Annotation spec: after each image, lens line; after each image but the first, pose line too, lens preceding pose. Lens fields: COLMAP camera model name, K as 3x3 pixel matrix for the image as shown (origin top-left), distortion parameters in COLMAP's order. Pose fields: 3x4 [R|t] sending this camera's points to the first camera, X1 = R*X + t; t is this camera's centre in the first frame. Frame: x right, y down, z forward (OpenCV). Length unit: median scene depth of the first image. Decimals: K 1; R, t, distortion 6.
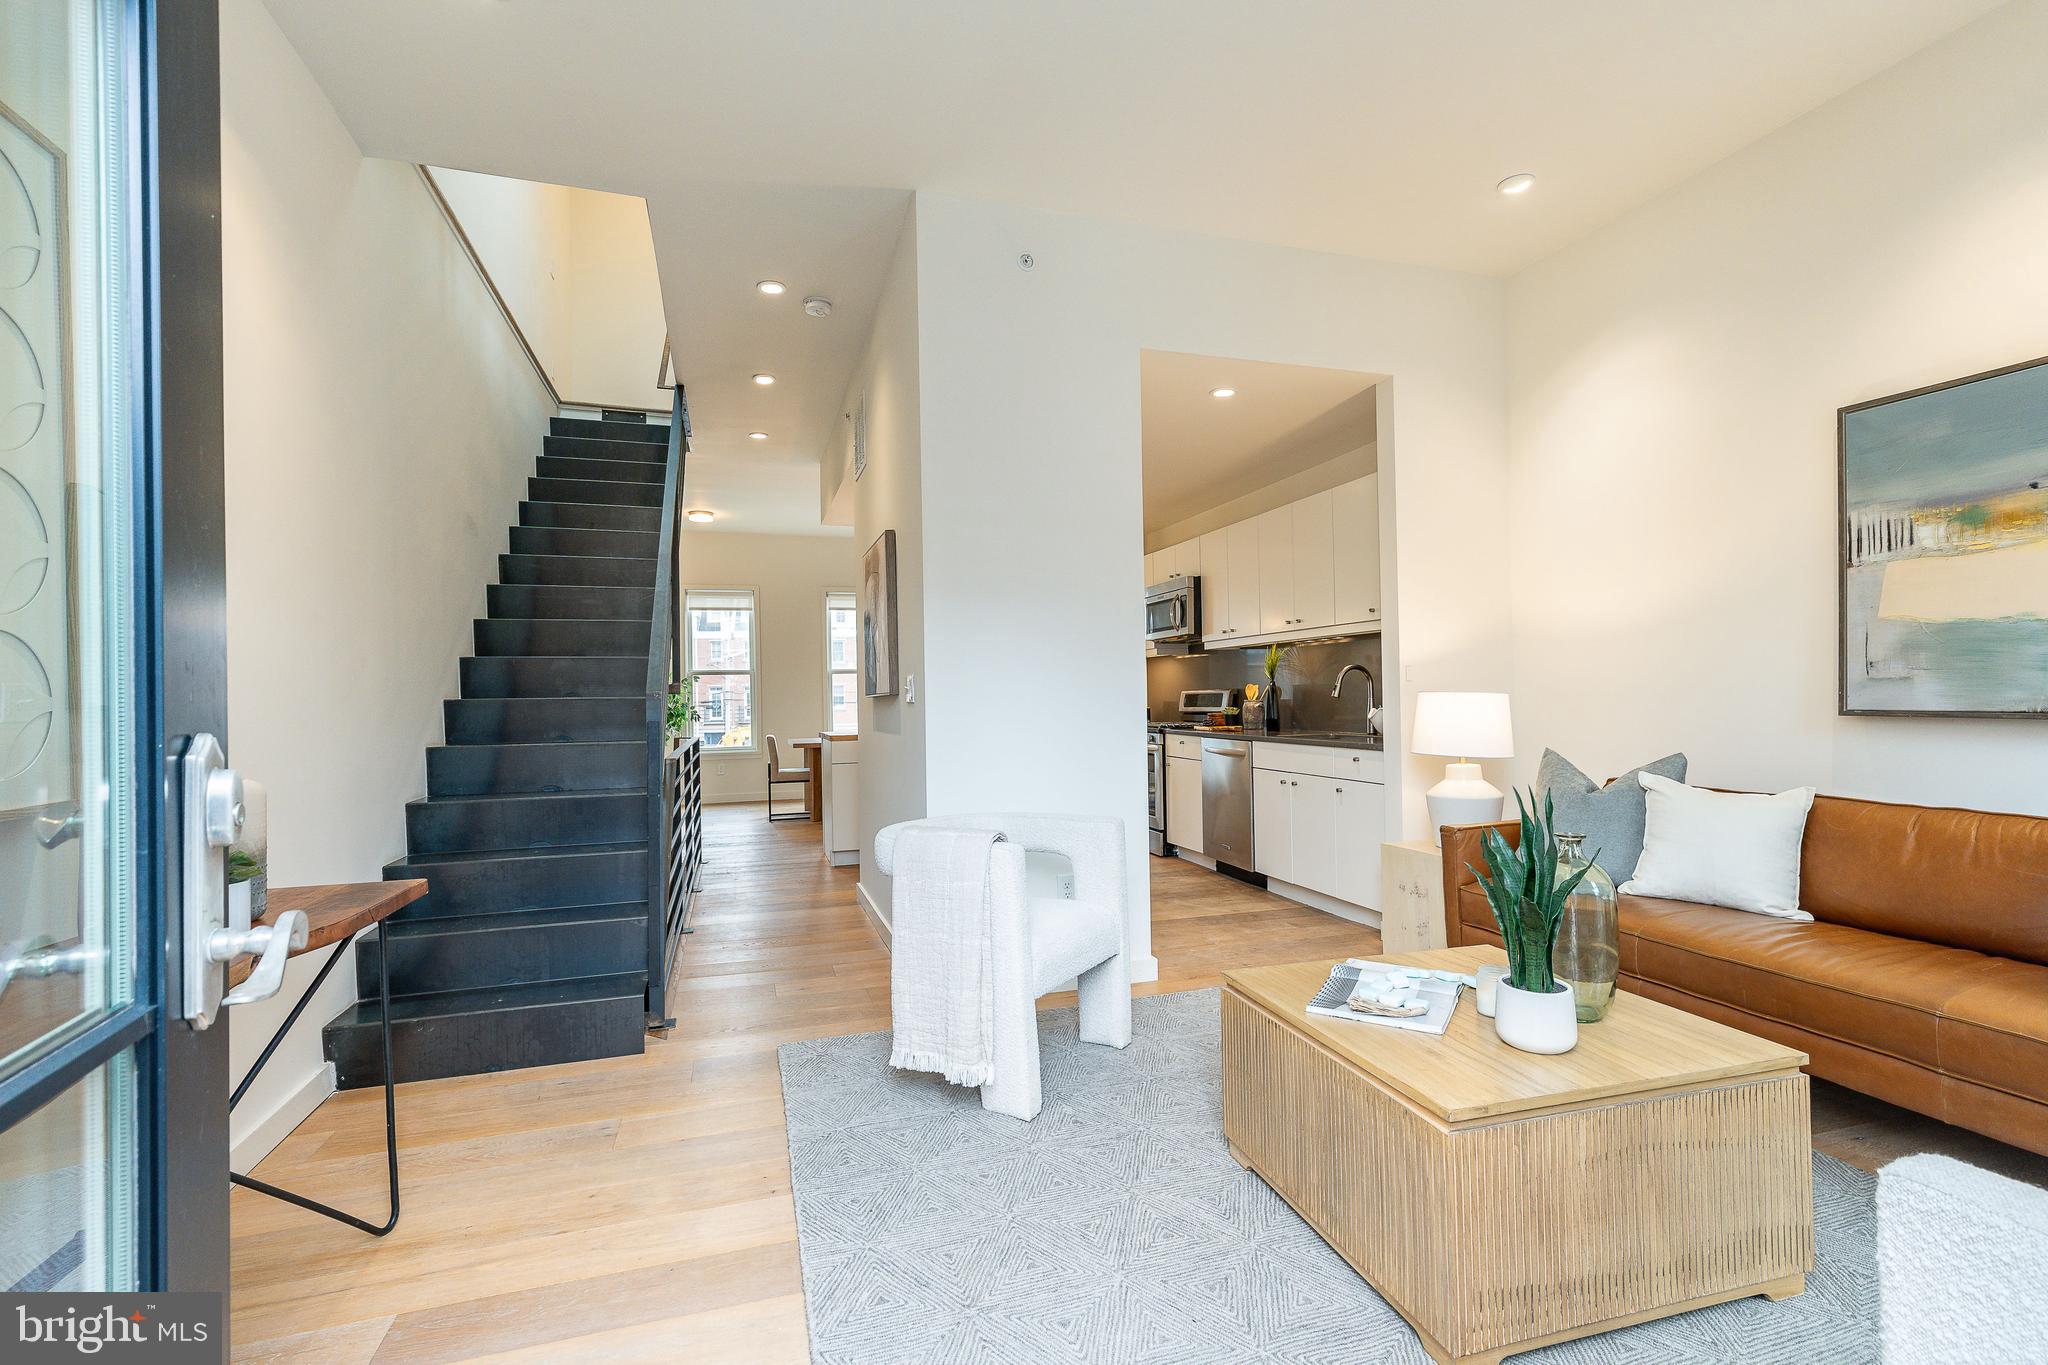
lens RADIAL K [[903.0, 0, 1032.5], [0, 903.0, 687.2], [0, 0, 1]] dist [0.006506, -0.000753]
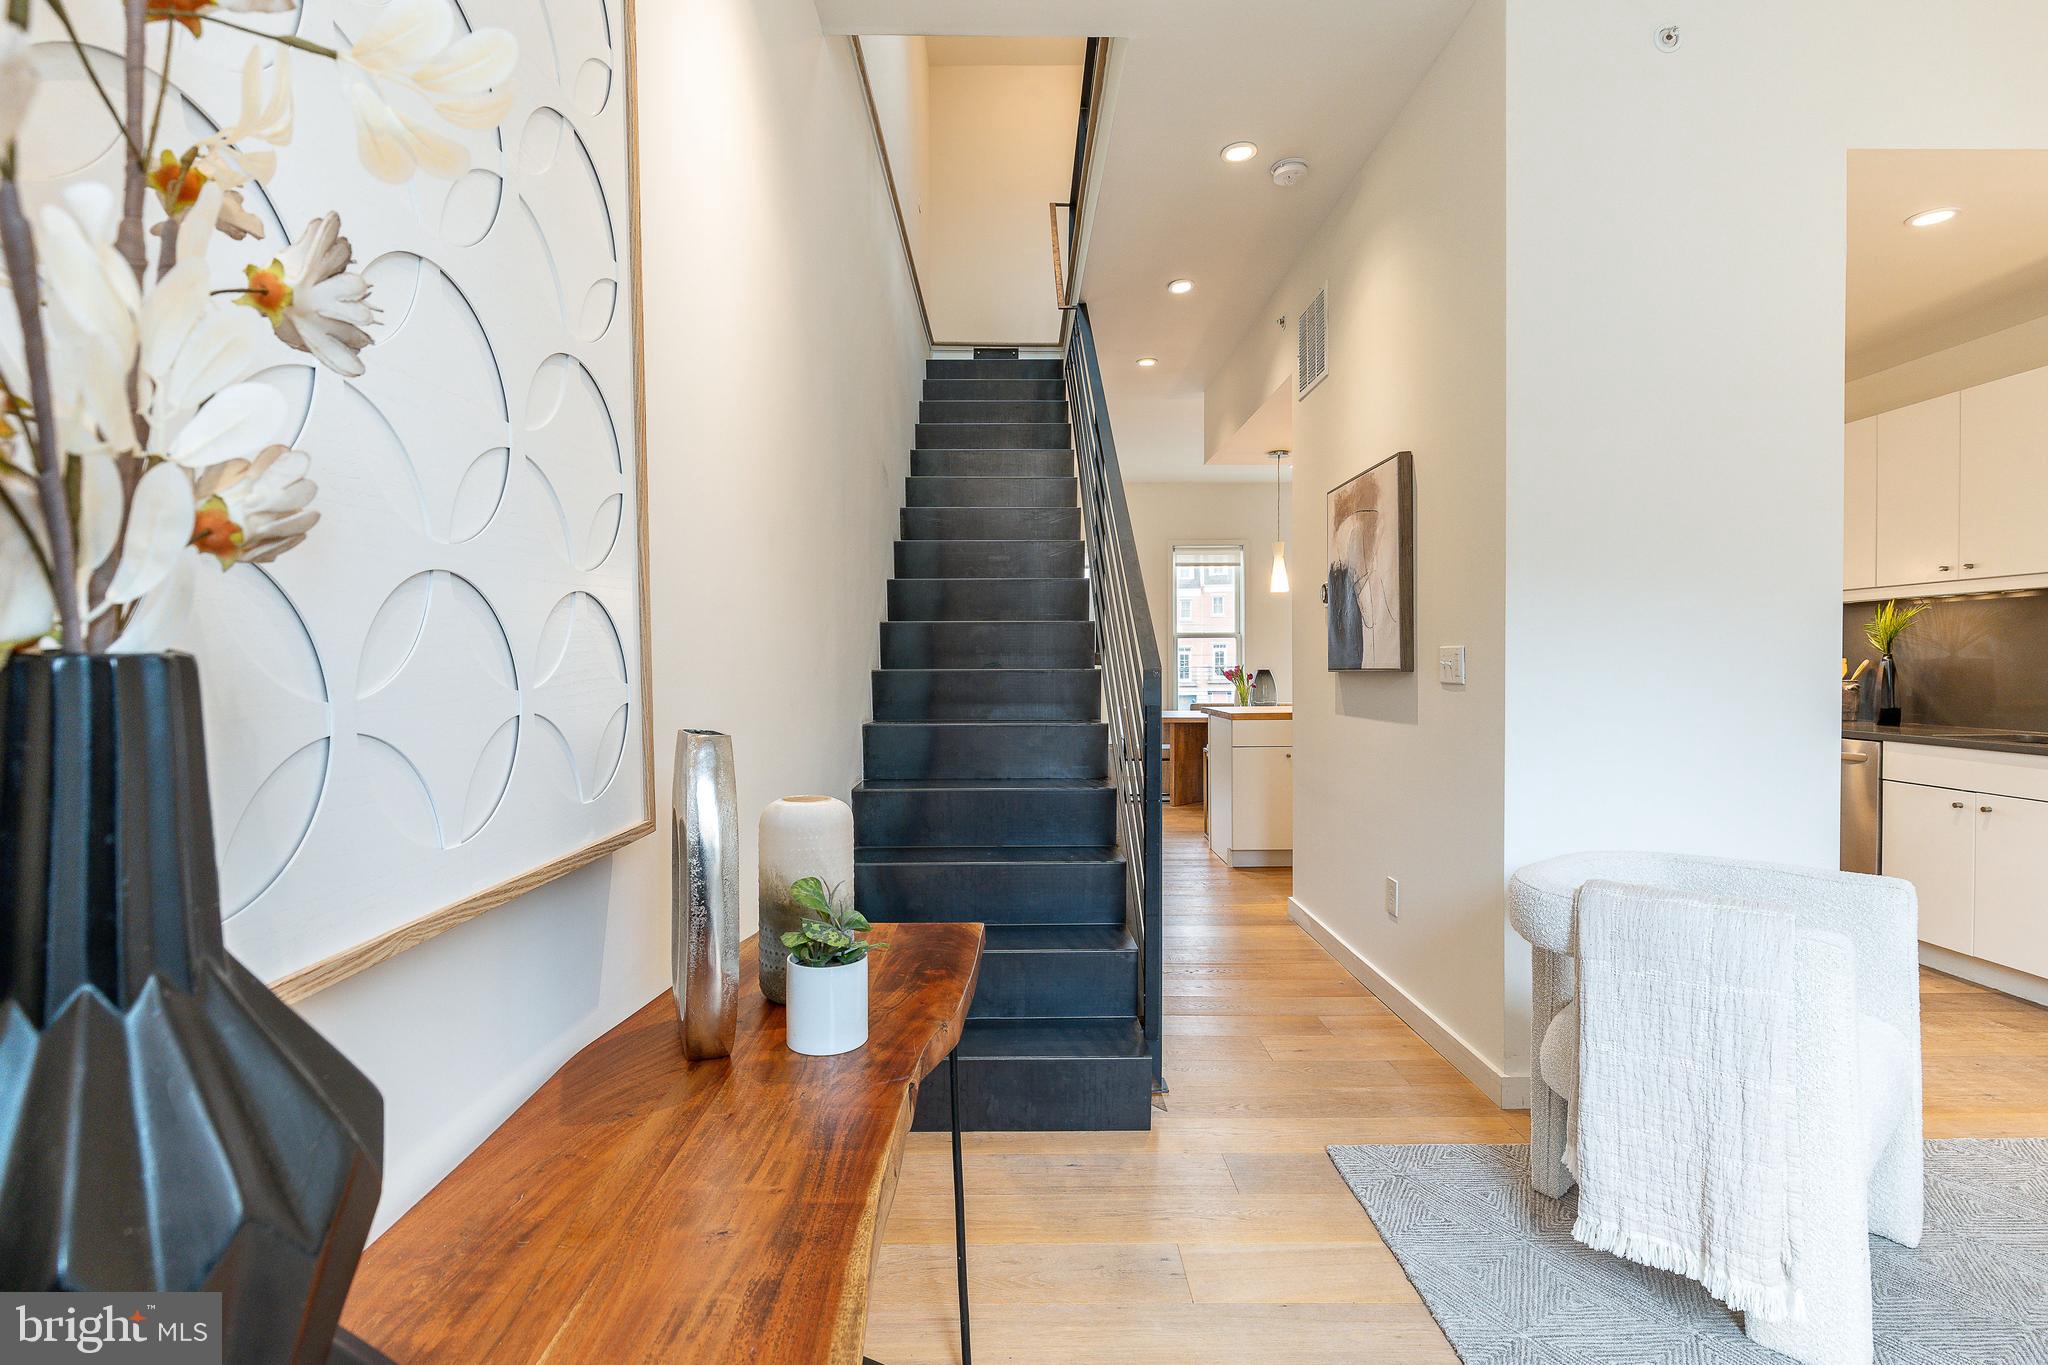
lens RADIAL K [[961.1, 0, 1038.2], [0, 961.1, 681.2], [0, 0, 1]] dist [-0.002857, 0.001254]
pose [[0.956549, 0.018090, -0.291009, -0.157931], [-0.008490, 0.999378, 0.034216, -0.005966], [0.291447, -0.030259, 0.956108, 0.104283]]
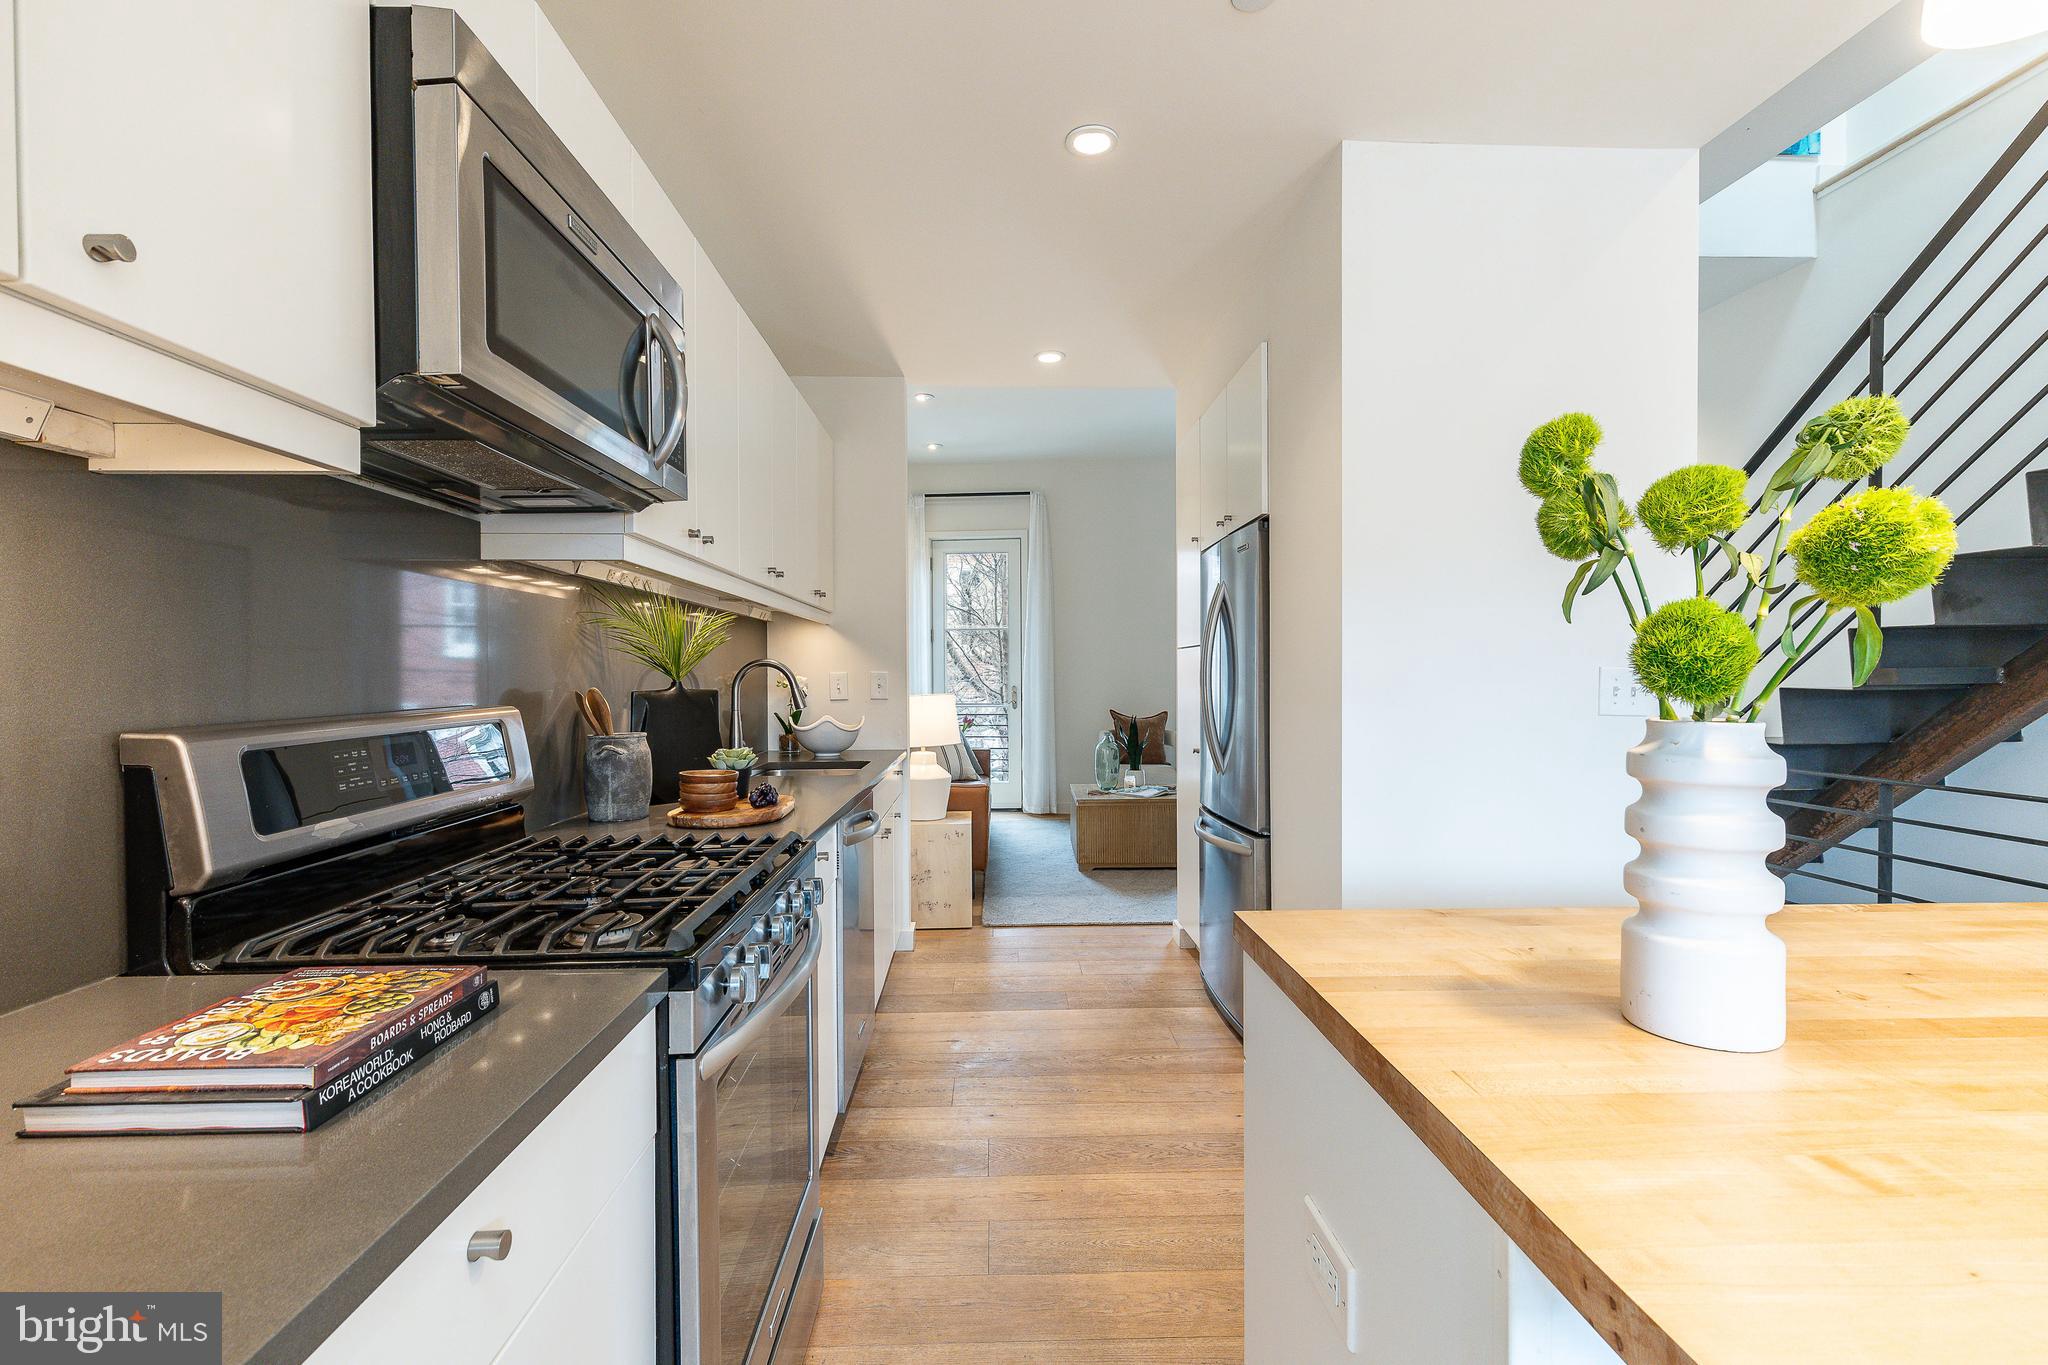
lens RADIAL K [[903.0, 0, 1009.3], [0, 903.0, 682.4], [0, 0, 1]] dist [0.006506, -0.000753]
pose [[-0.960706, 0.019544, 0.276879, 0.002697], [0.017979, 0.999805, -0.008190, 0.000146], [-0.276985, -0.002890, -0.960870, 1.459023]]
